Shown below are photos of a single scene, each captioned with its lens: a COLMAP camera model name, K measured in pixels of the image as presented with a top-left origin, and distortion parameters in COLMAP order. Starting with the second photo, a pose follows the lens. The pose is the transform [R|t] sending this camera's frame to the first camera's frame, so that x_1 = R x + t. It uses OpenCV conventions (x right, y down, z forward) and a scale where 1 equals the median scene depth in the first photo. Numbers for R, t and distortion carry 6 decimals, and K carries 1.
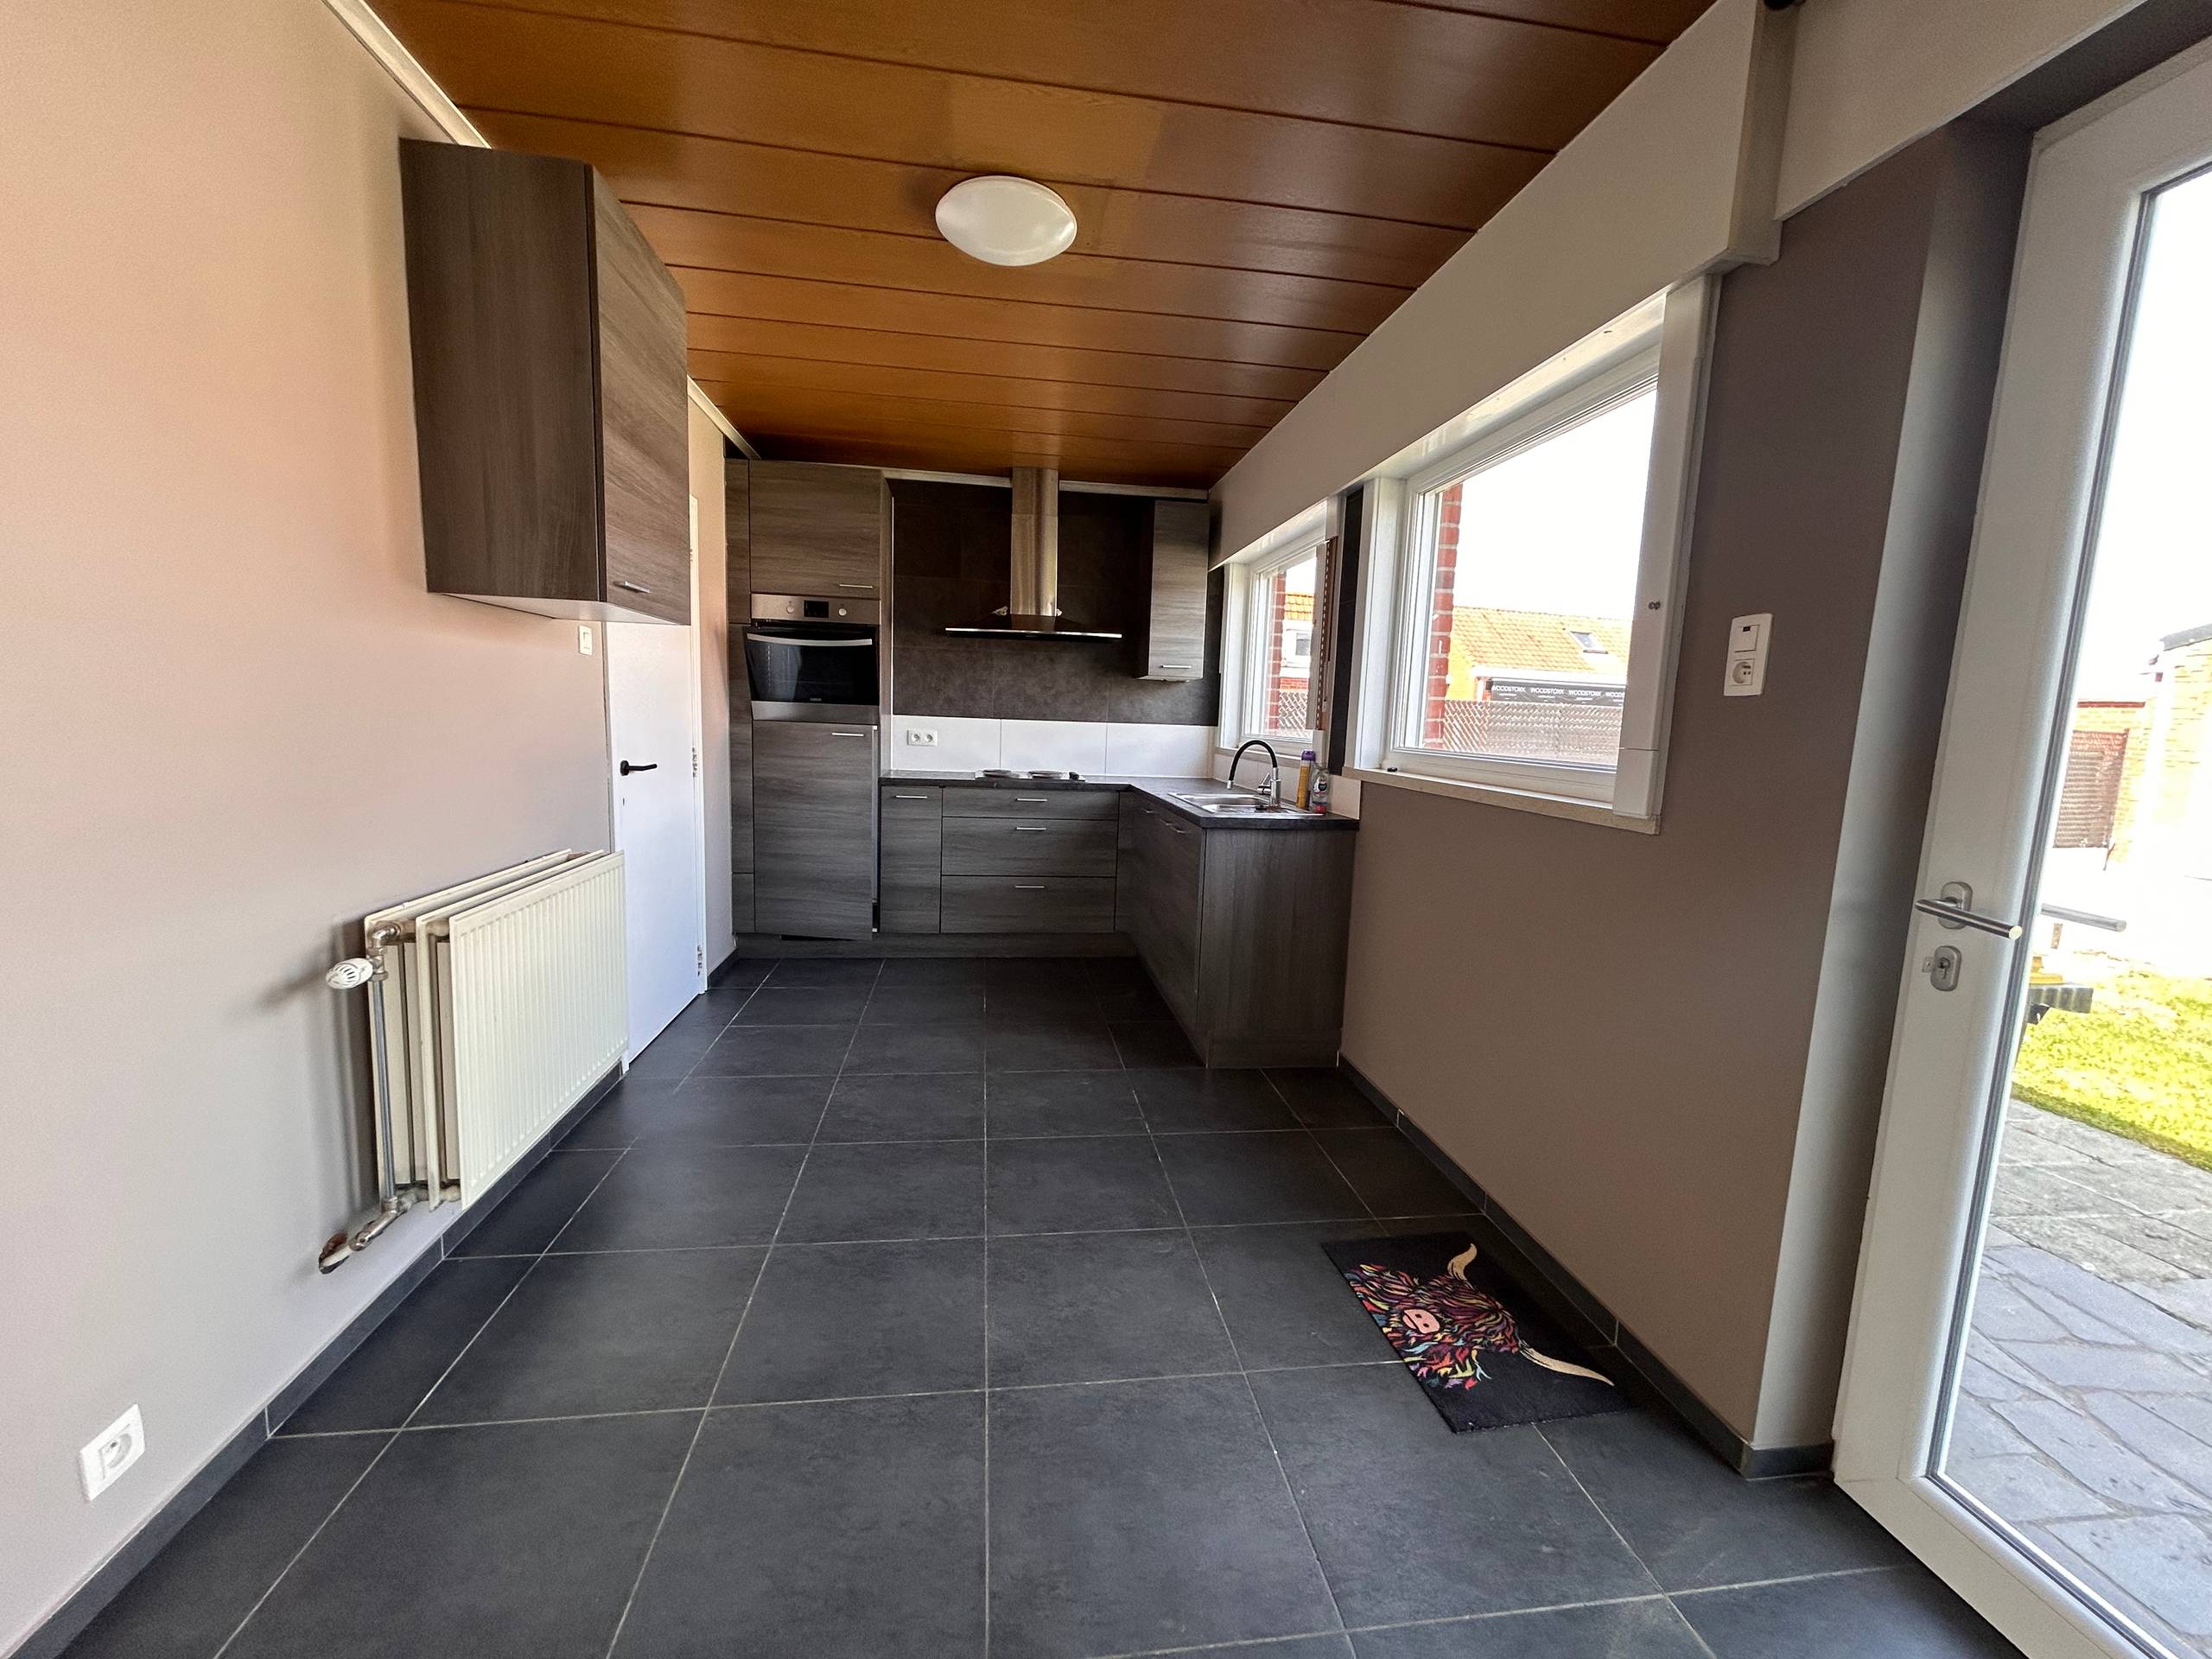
lens RADIAL K [[881.6, 0, 1106.0], [0, 881.6, 829.5], [0, 0, 1]] dist [0.003232, 0.000354]
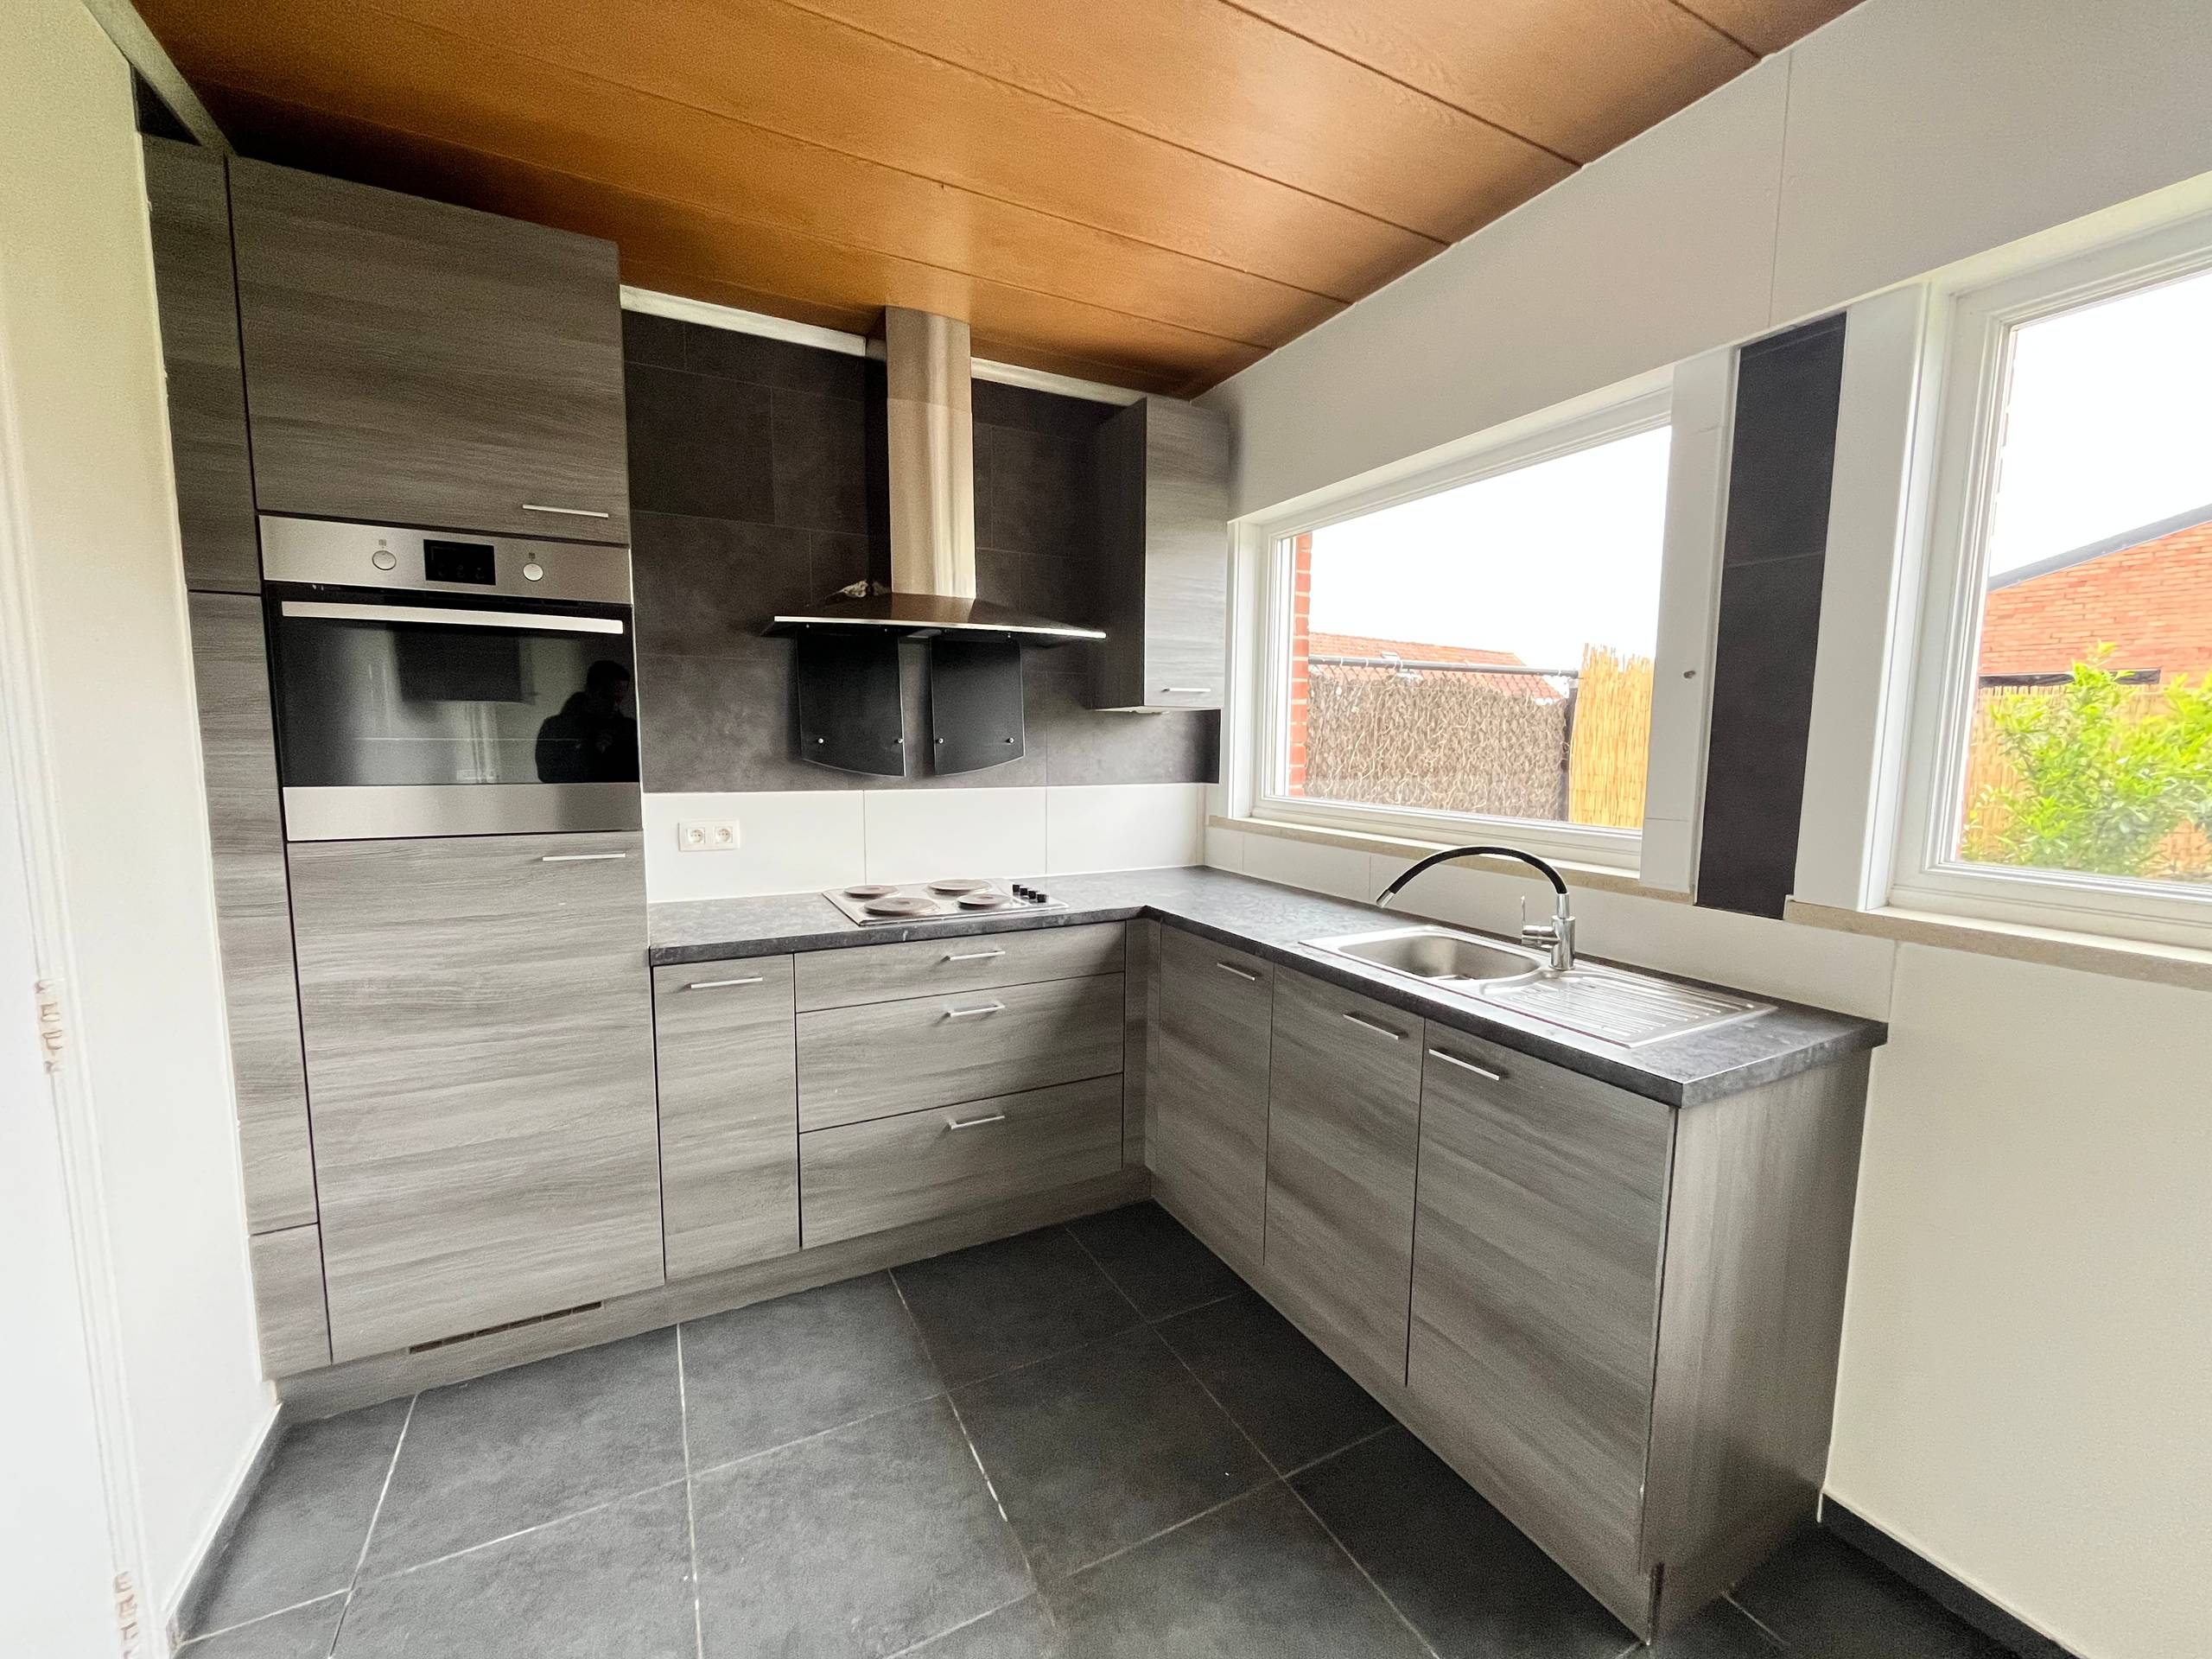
lens RADIAL K [[894.0, 0, 1106.0], [0, 894.0, 829.5], [0, 0, 1]] dist [-0.002025, -0.000269]
pose [[0.941007, -0.063208, 0.332432, -0.179253], [0.068970, 0.997603, -0.005549, -0.096923], [-0.331284, 0.028149, 0.943111, 0.479892]]
